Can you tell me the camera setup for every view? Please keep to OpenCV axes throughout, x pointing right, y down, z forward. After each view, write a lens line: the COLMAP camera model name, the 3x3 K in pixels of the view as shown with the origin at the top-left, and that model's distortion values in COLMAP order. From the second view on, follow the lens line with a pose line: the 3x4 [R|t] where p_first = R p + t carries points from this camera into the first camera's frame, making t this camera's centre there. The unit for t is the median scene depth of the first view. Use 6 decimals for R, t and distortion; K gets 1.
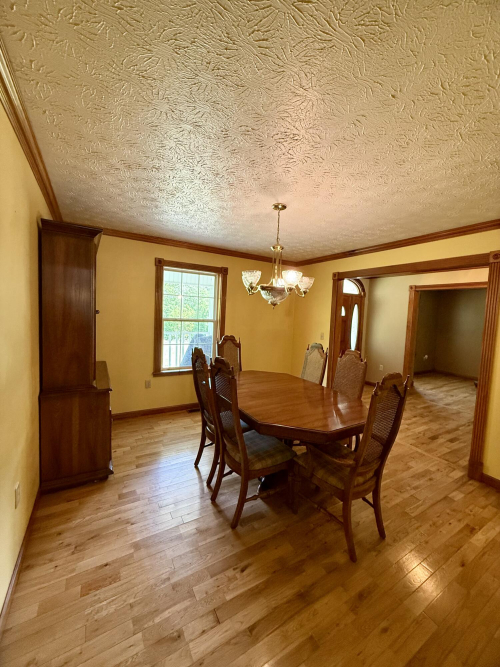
lens RADIAL K [[264.5, 0, 248.4], [0, 264.5, 331.0], [0, 0, 1]] dist [-0.003871, 0.001114]
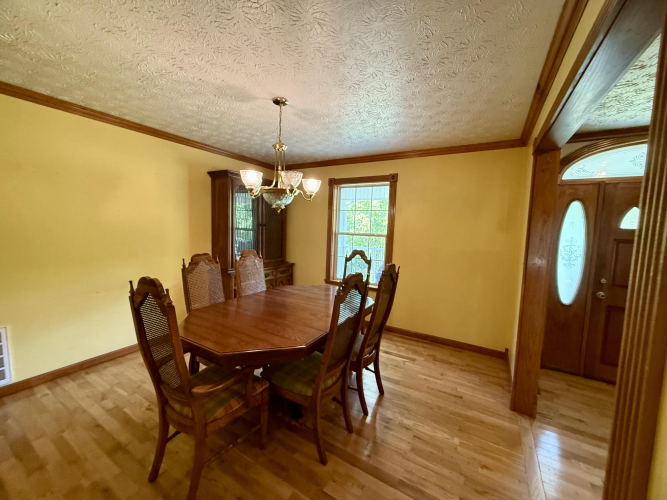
lens RADIAL K [[264.5, 0, 333.4], [0, 264.5, 247.9], [0, 0, 1]] dist [-0.003871, 0.001114]
pose [[0.482512, 0.042279, -0.874868, 0.665360], [-0.072632, 0.997326, 0.008139, 0.009860], [0.872873, 0.059617, 0.484292, 0.482828]]
